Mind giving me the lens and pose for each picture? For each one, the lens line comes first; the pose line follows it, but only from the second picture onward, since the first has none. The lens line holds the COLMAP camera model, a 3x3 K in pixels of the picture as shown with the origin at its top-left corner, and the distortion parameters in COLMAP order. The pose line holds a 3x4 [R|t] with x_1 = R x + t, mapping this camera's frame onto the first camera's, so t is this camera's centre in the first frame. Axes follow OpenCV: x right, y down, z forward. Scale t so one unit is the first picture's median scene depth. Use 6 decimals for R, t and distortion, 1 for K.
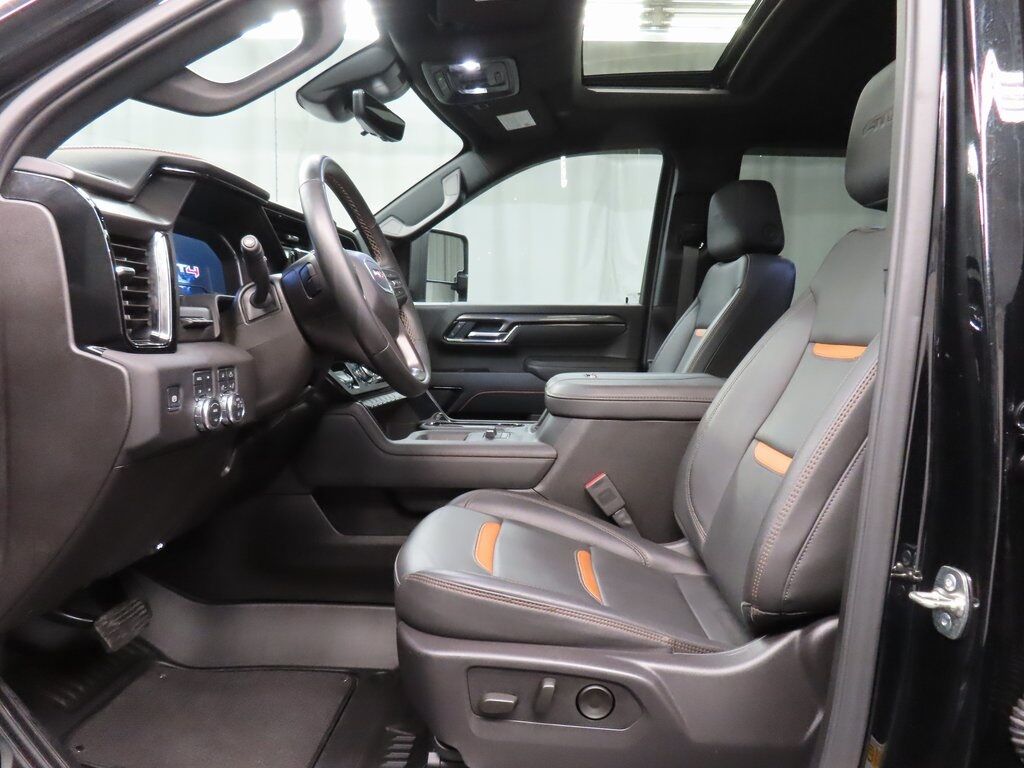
lens RADIAL K [[723.9, 0, 512.0], [0, 723.9, 384.0], [0, 0, 1]] dist [-0.005503, 0.002650]
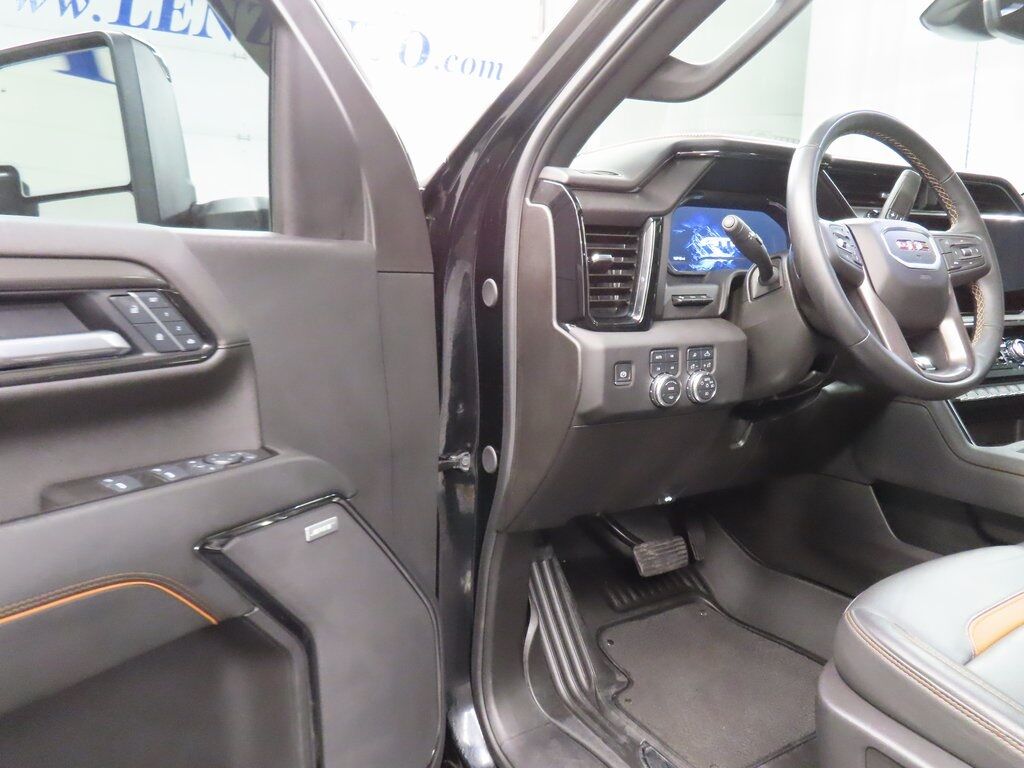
lens RADIAL K [[738.8, 0, 534.3], [0, 738.8, 387.9], [0, 0, 1]] dist [0.001845, -0.001189]
pose [[0.560994, 0.141560, -0.815626, 0.347350], [-0.073016, 0.989892, 0.121584, -0.078533], [0.824593, -0.008654, 0.565660, 0.222775]]
